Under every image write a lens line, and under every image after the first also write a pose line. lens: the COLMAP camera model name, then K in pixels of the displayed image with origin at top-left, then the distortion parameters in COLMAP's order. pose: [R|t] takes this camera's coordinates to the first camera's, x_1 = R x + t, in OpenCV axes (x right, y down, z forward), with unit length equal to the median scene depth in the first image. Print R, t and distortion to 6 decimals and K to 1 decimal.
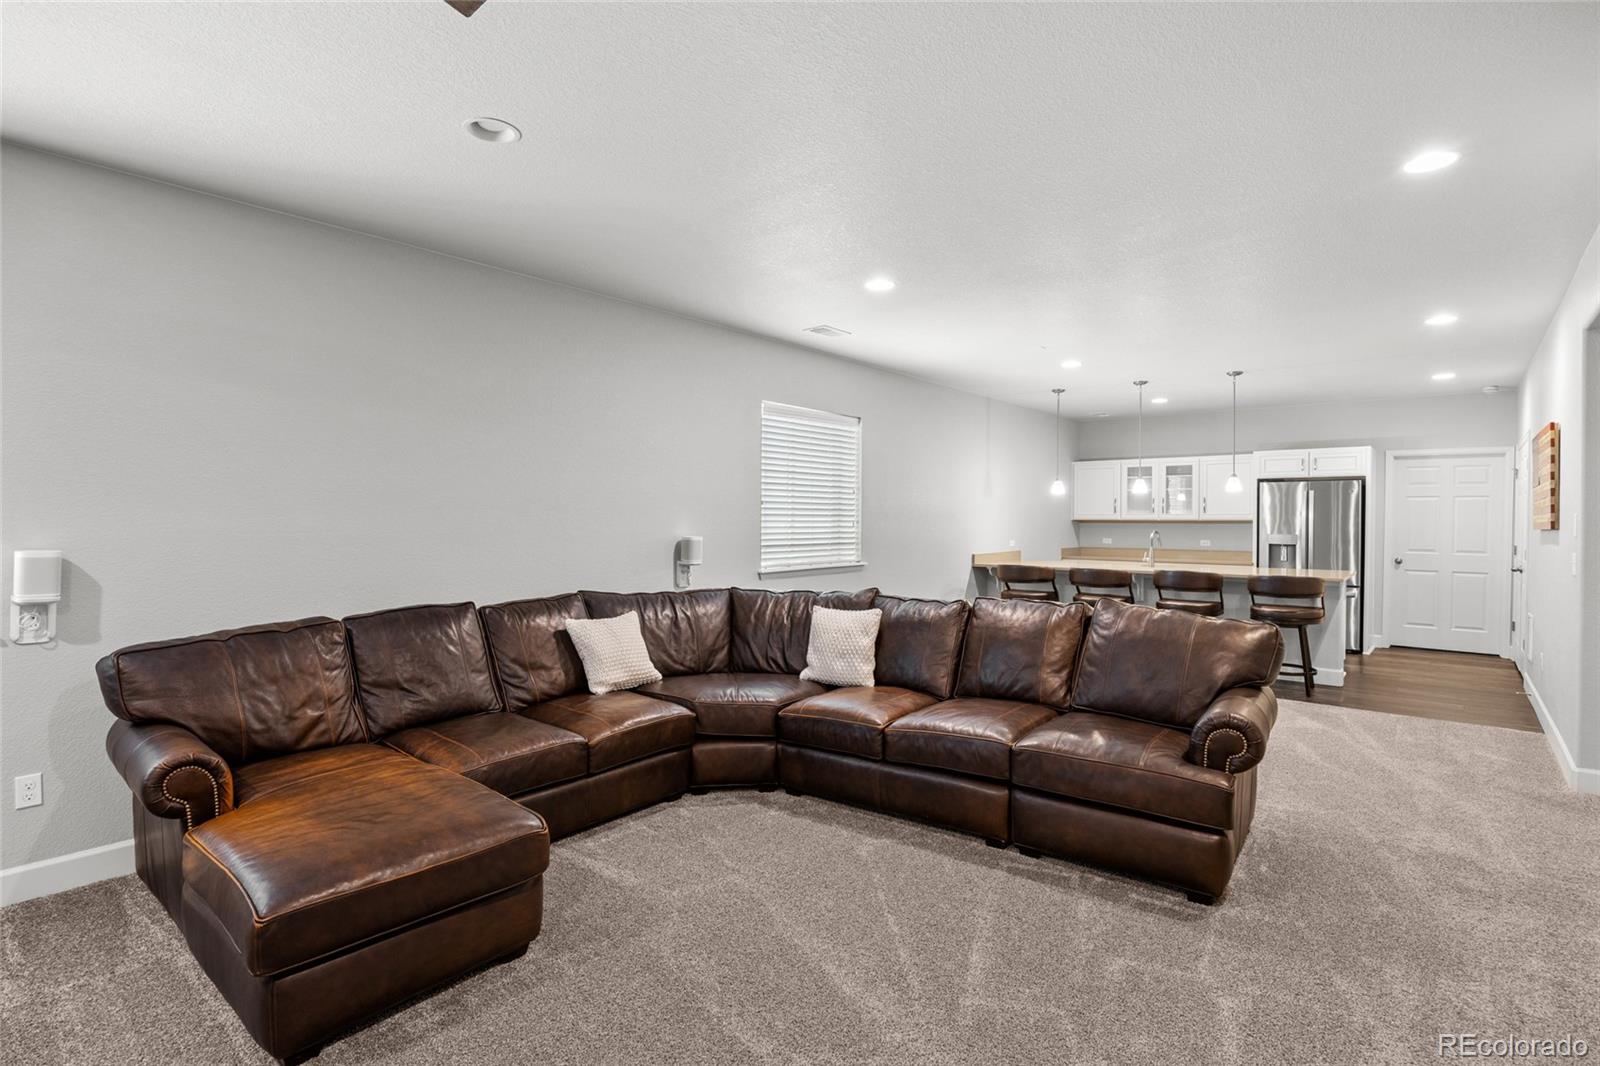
lens RADIAL K [[779.0, 0, 800.0], [0, 779.0, 533.0], [0, 0, 1]] dist [-0.001630, -0.000334]
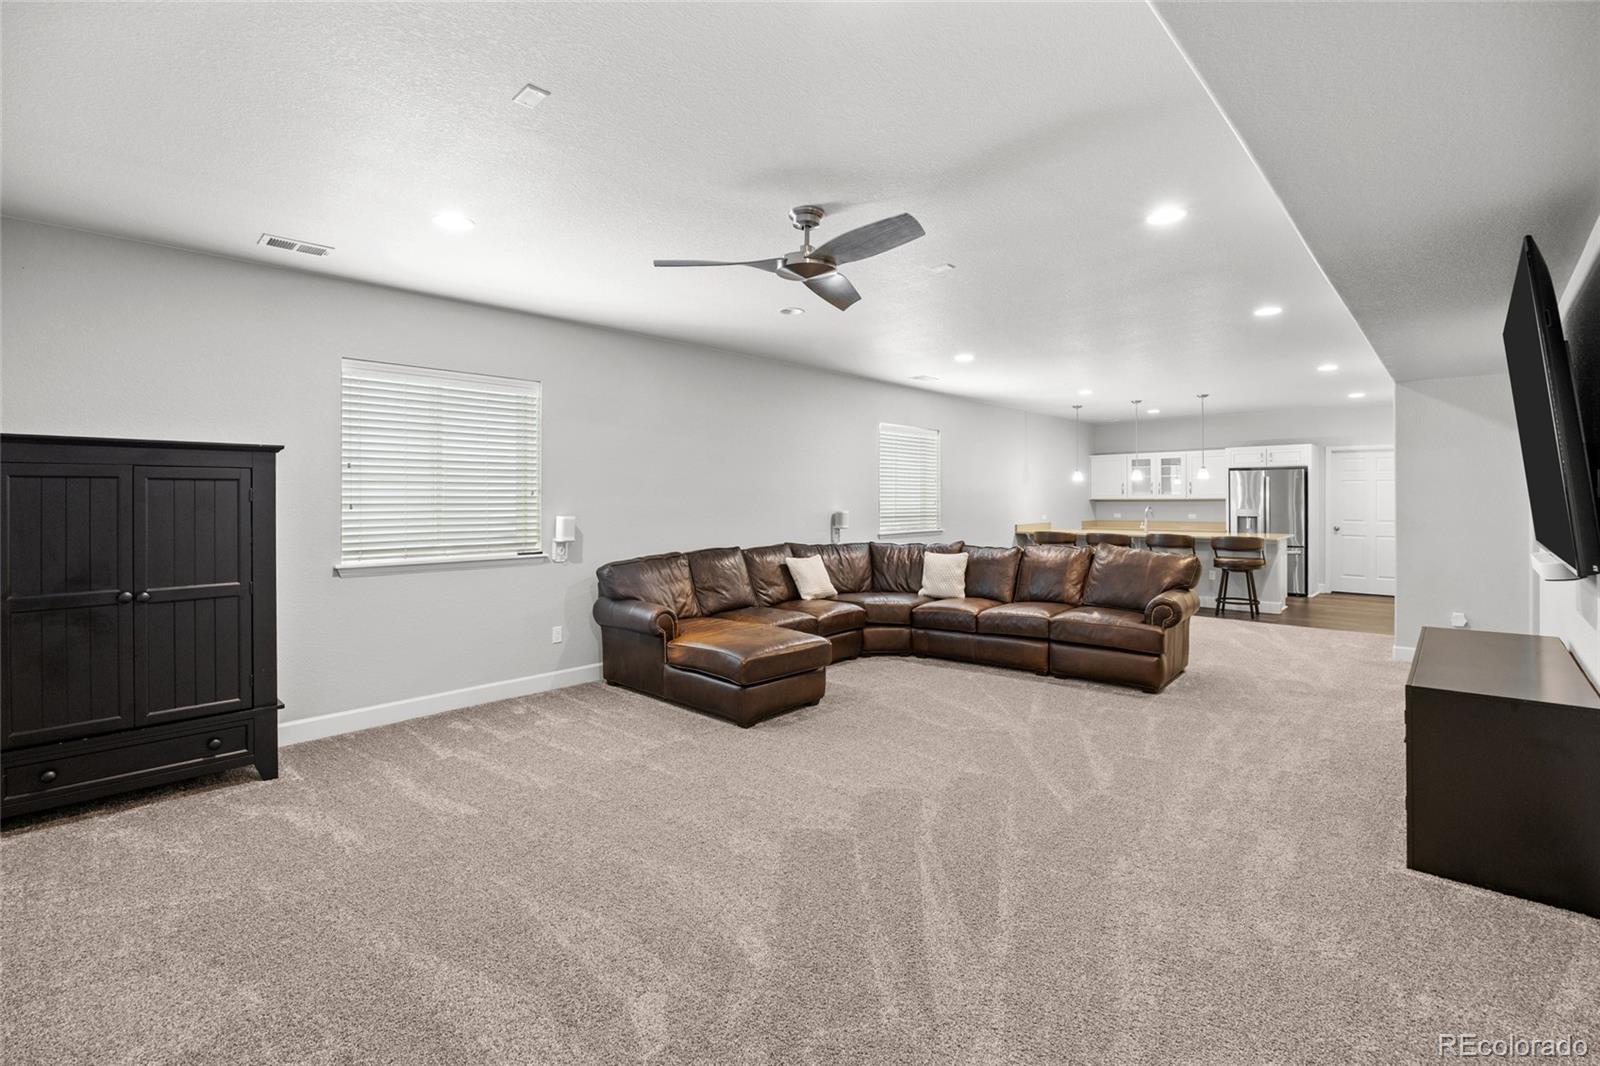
lens RADIAL K [[704.3, 0, 804.5], [0, 704.3, 502.2], [0, 0, 1]] dist [-0.000144, 0.000169]
pose [[0.998375, -0.005524, -0.056709, -0.157830], [0.004589, 0.999852, -0.016600, 0.012663], [0.056792, 0.016313, 0.998253, -0.525809]]
